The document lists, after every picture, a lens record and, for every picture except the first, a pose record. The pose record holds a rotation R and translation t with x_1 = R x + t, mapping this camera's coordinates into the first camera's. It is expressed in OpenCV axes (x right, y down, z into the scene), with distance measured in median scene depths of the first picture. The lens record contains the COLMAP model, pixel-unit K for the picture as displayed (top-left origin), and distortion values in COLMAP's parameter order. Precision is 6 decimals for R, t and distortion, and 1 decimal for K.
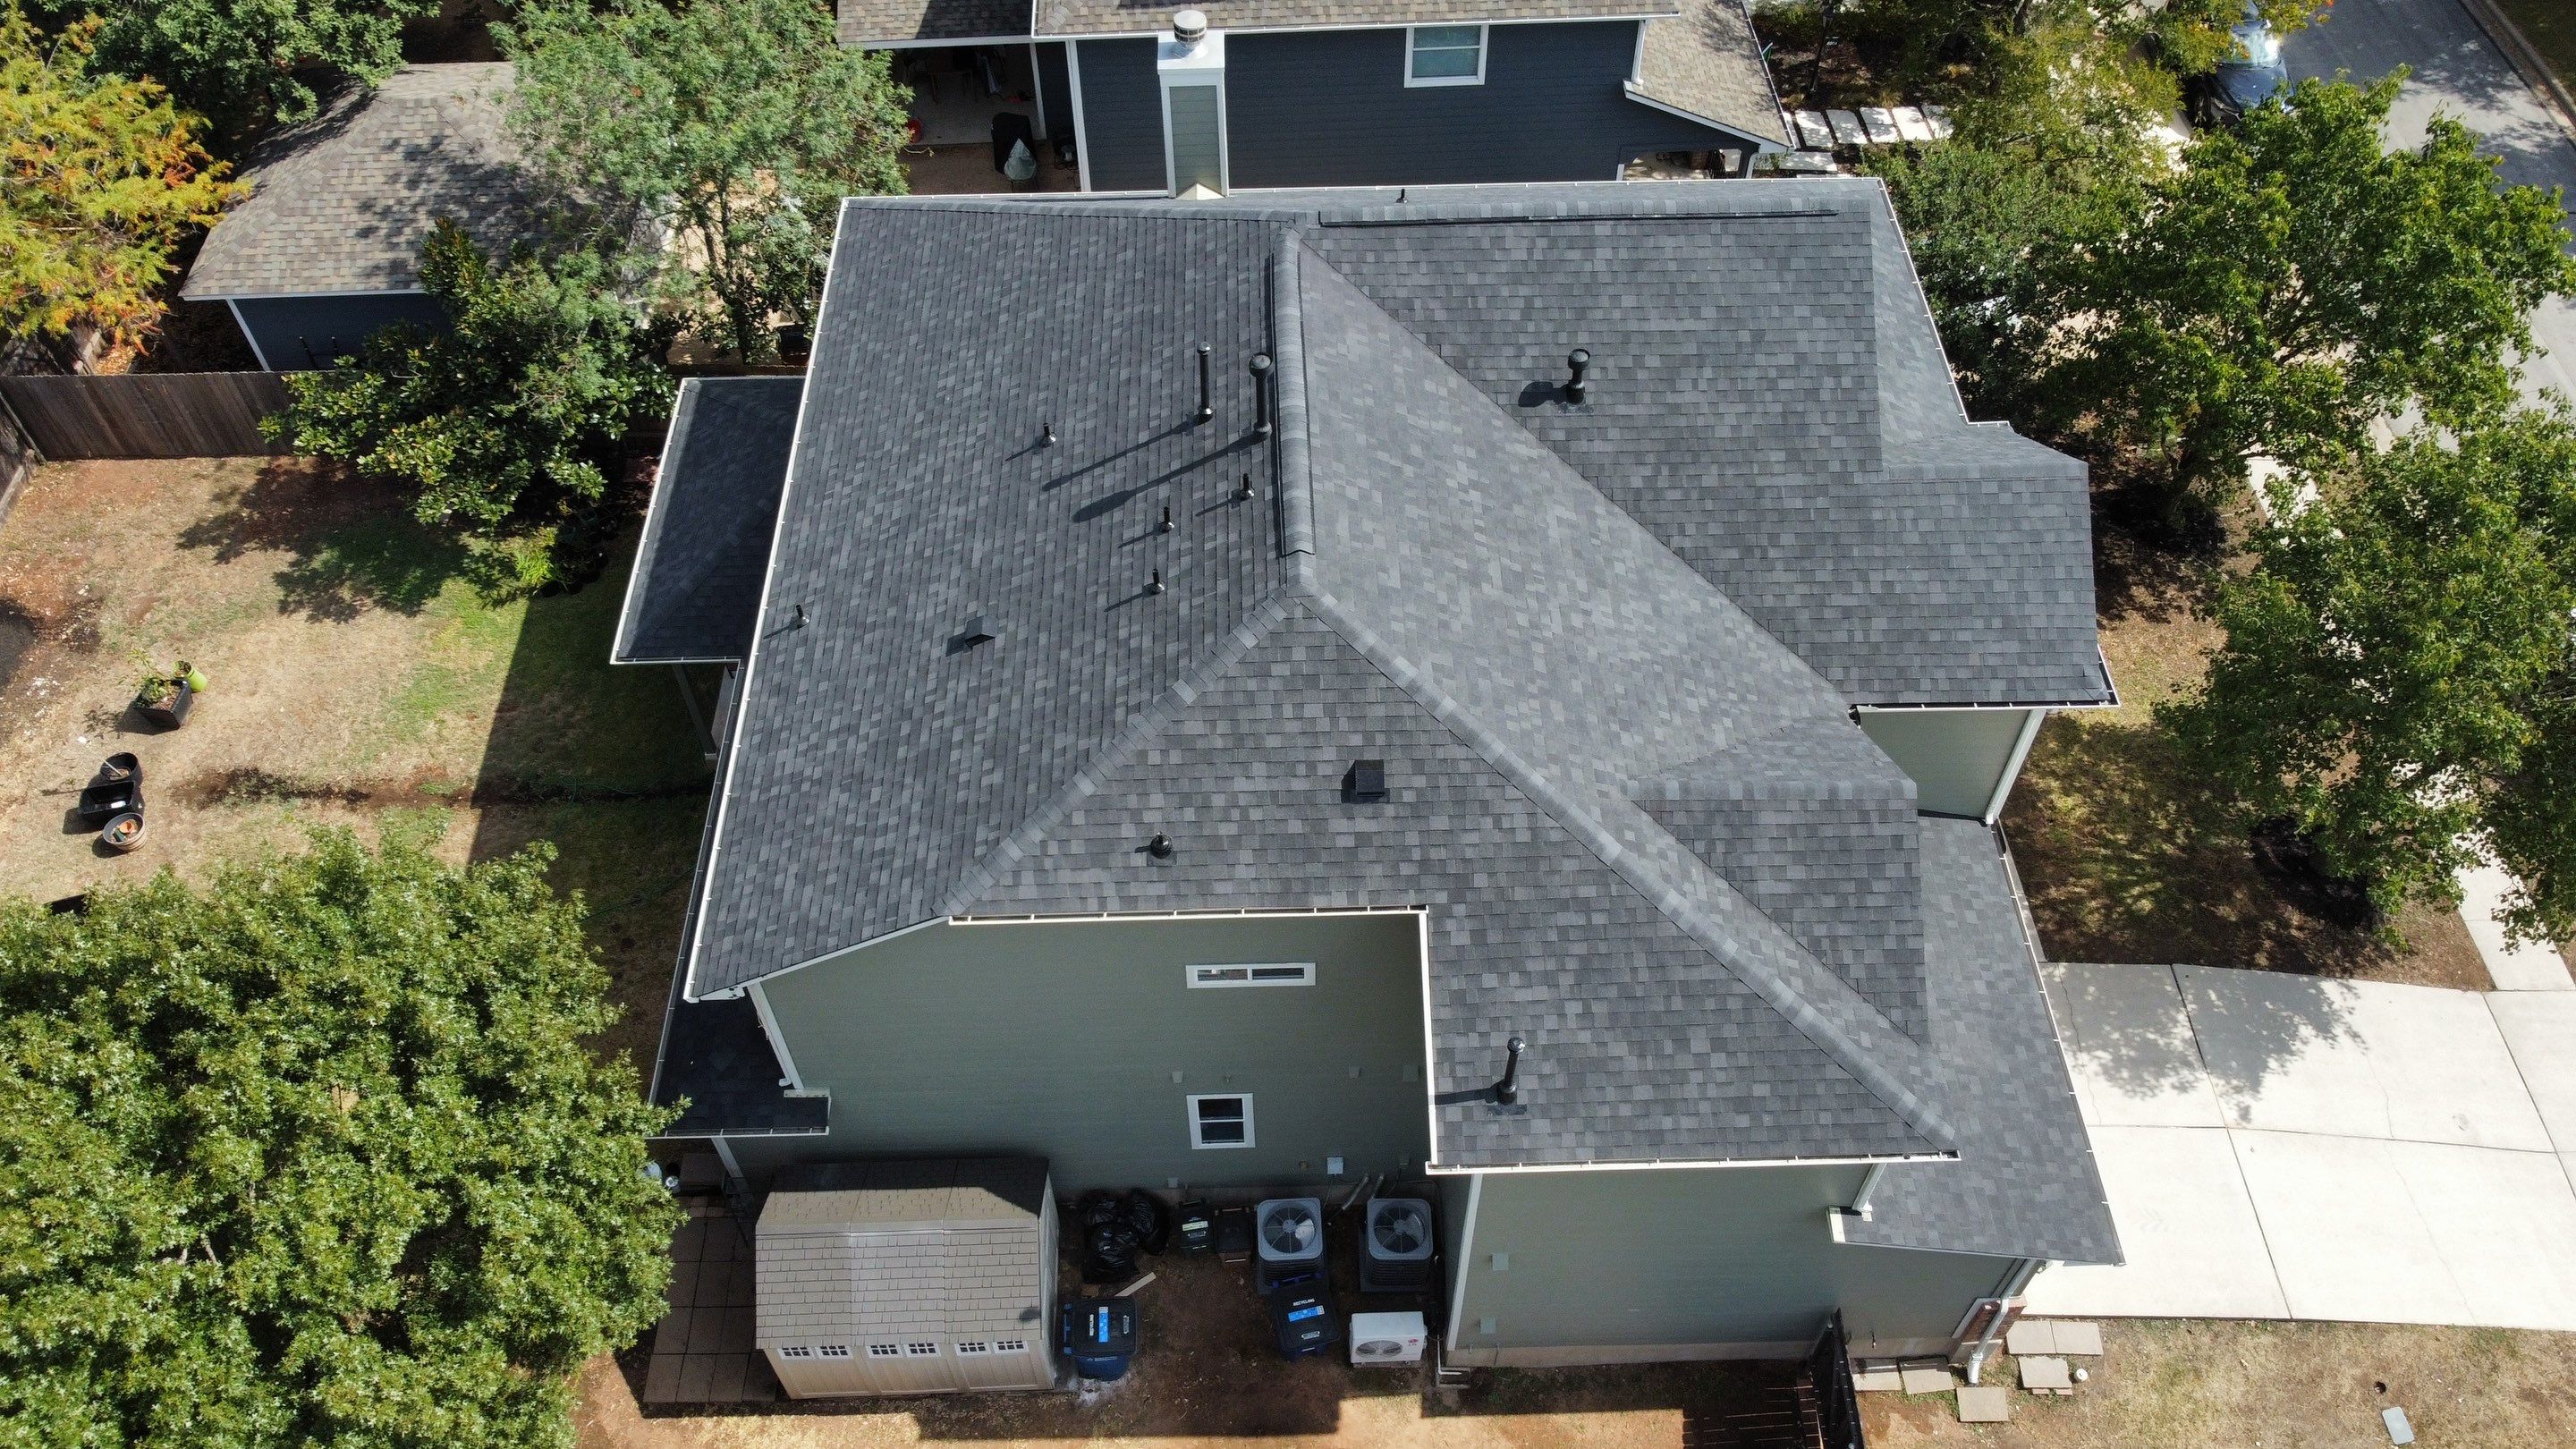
lens RADIAL K [[1950.9, 0, 1285.9], [0, 1950.9, 746.4], [0, 0, 1]] dist [0.008823, -0.014456]
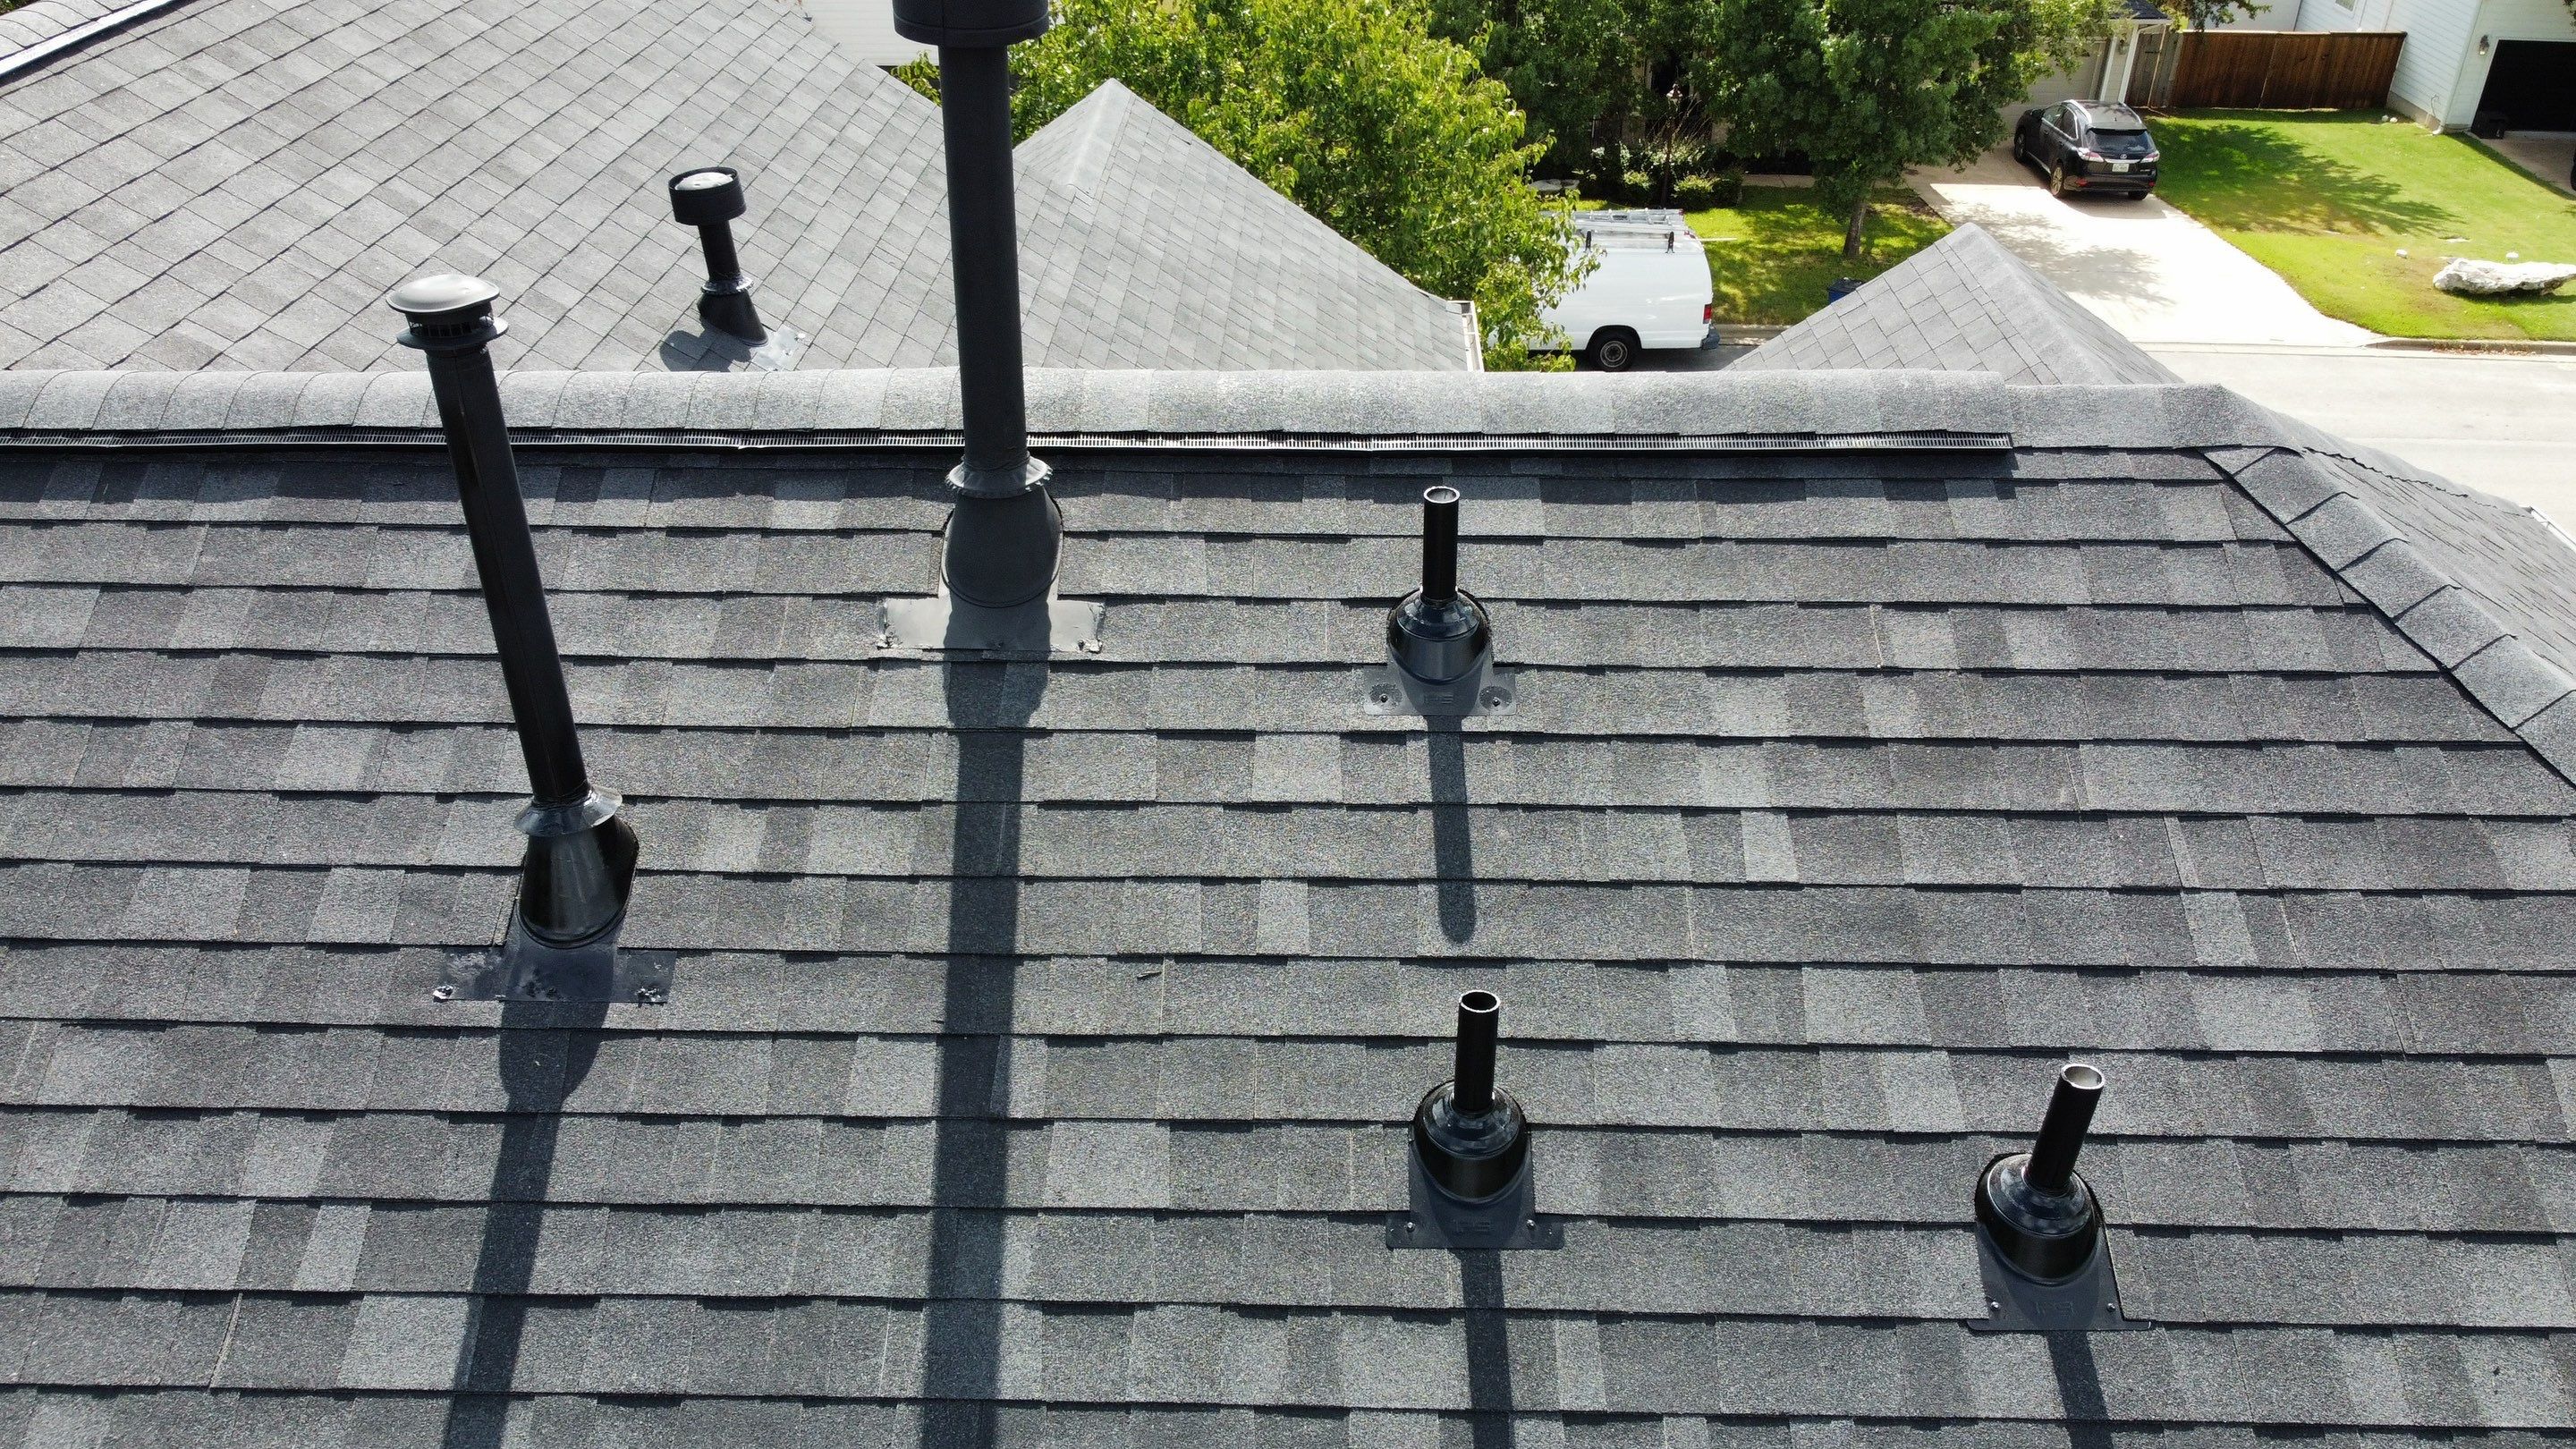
lens RADIAL K [[1950.9, 0, 1289.9], [0, 1950.9, 746.2], [0, 0, 1]] dist [0.008823, -0.014456]
pose [[0.043783, -0.528995, 0.847495, -0.156809], [0.781566, 0.546532, 0.300761, -0.168321], [-0.622284, 0.649205, 0.437373, 0.849792]]
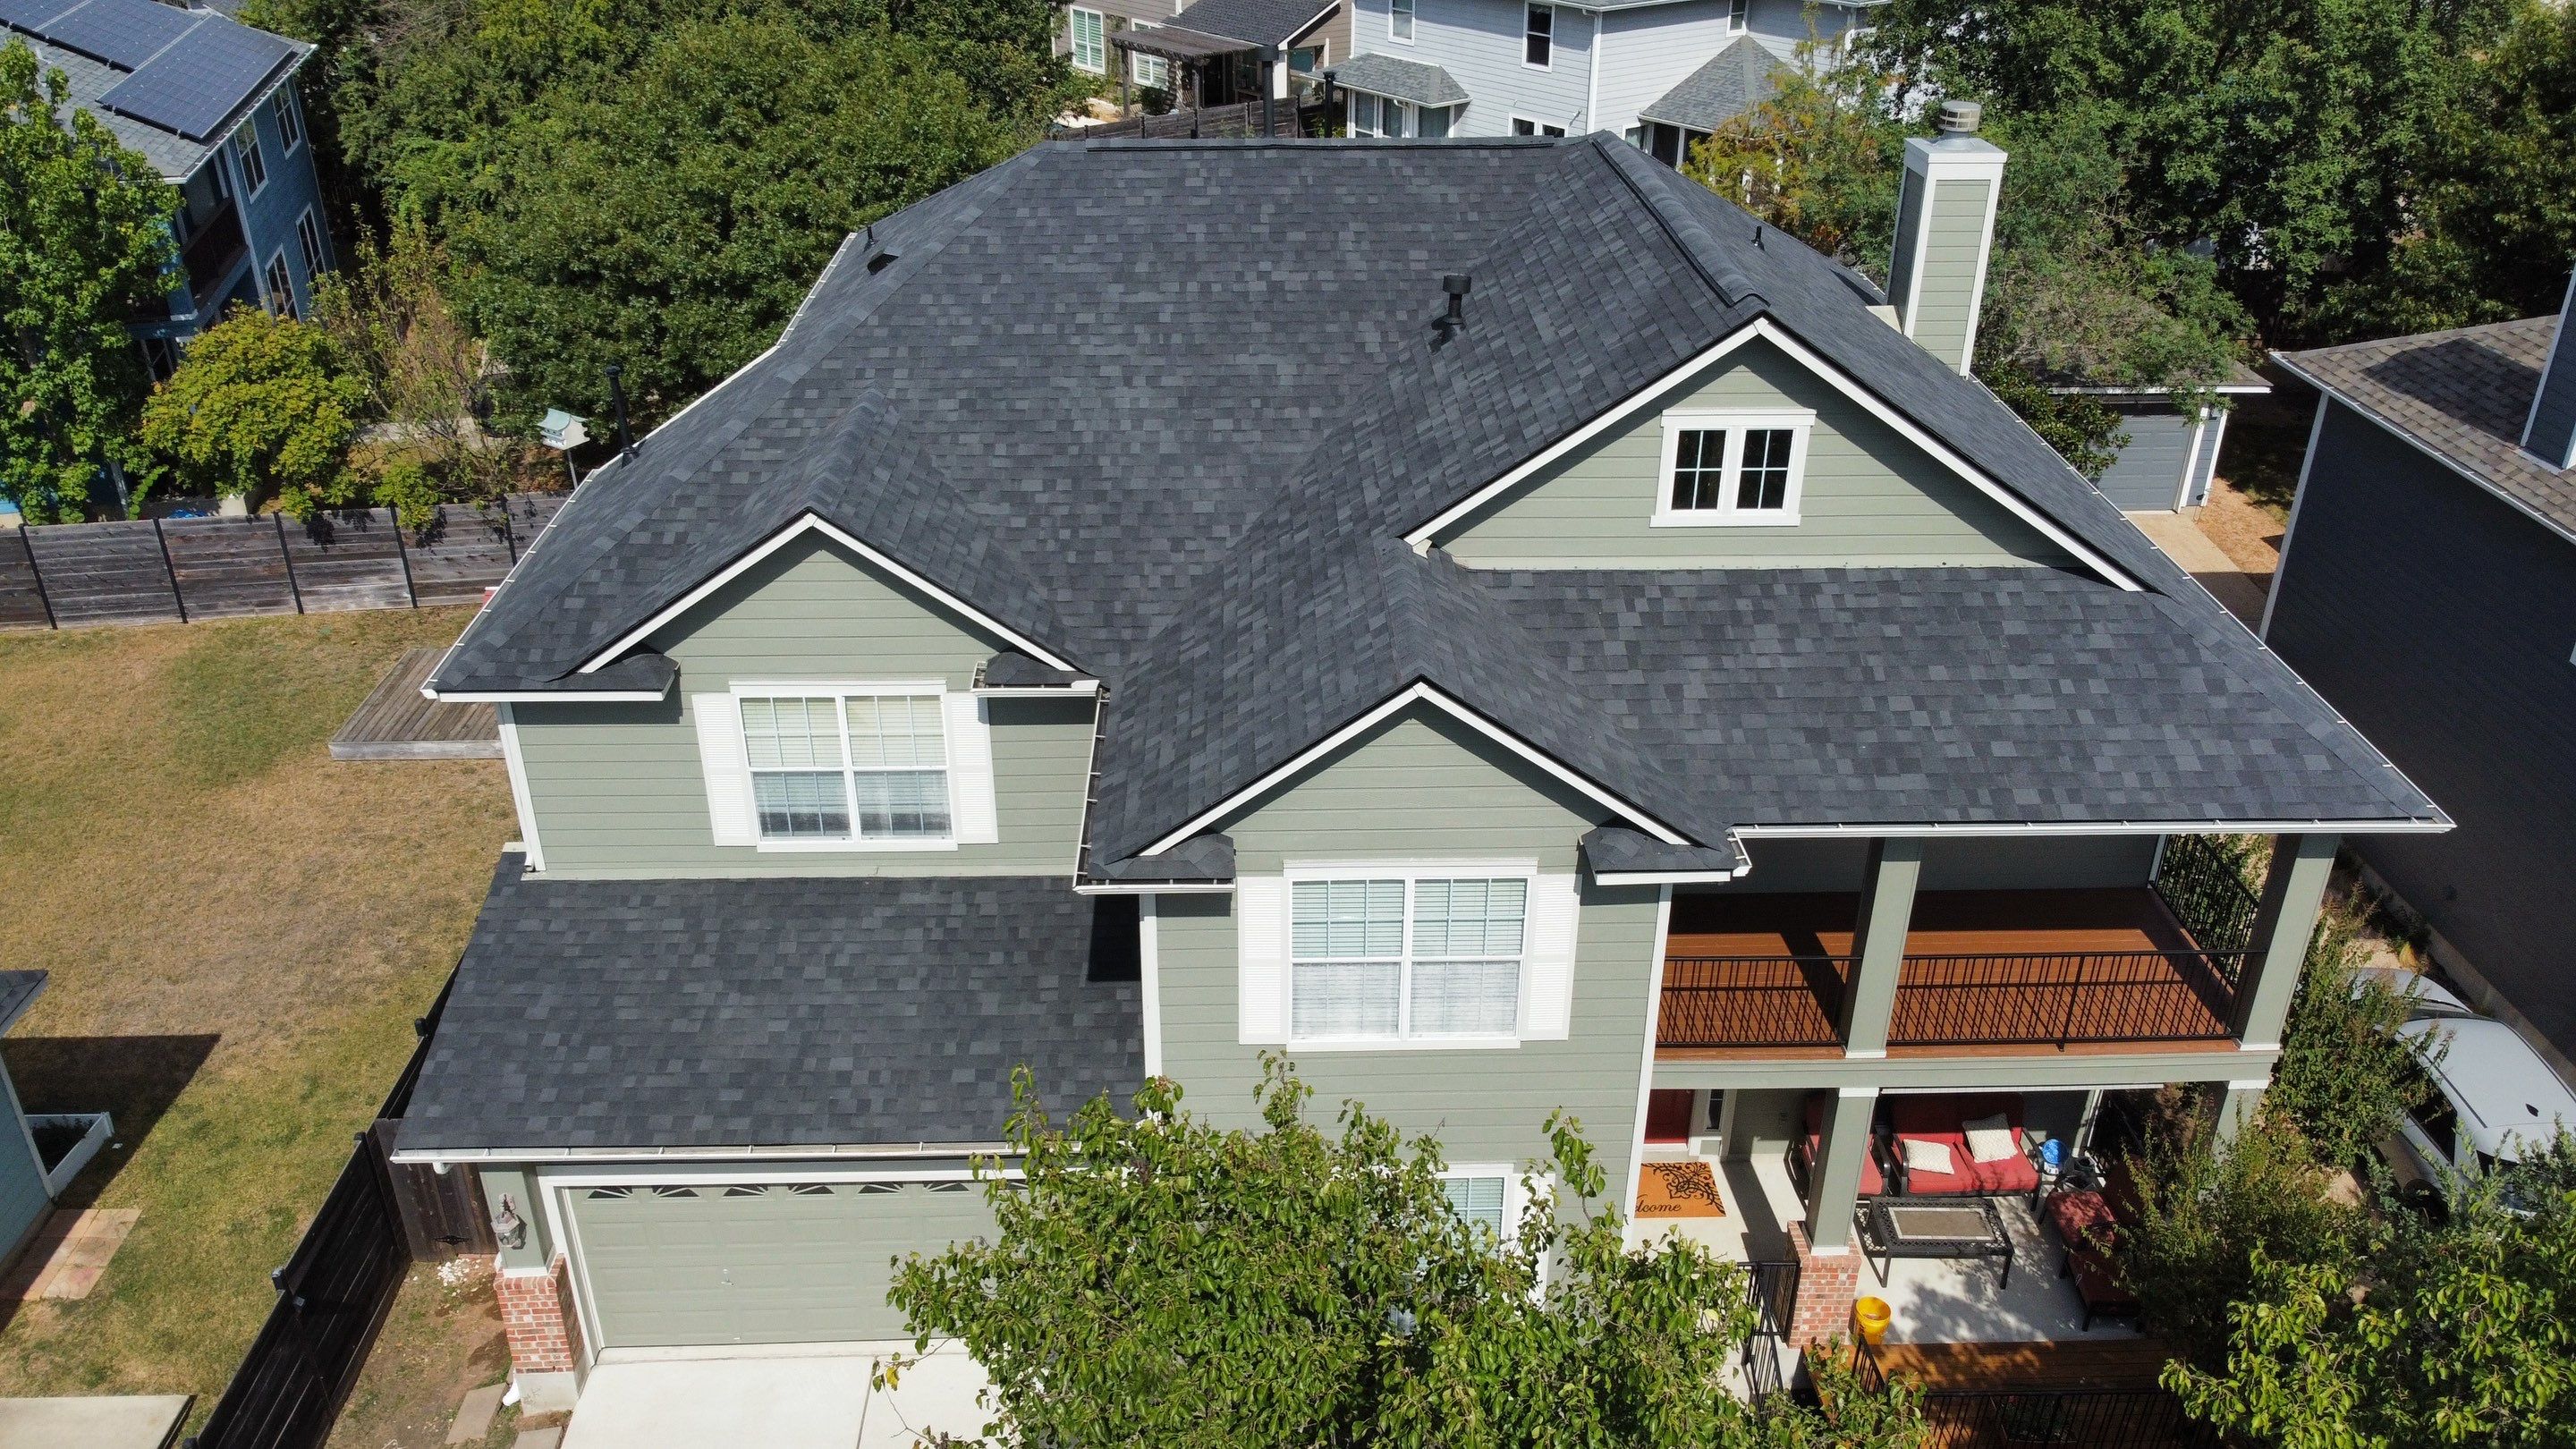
lens RADIAL K [[1950.9, 0, 1284.0], [0, 1950.9, 743.7], [0, 0, 1]] dist [0.008823, -0.014456]
pose [[0.007425, 0.485451, -0.874232, 0.924265], [-0.784289, 0.545188, 0.296075, -0.272330], [0.620352, 0.683452, 0.384782, 0.766944]]
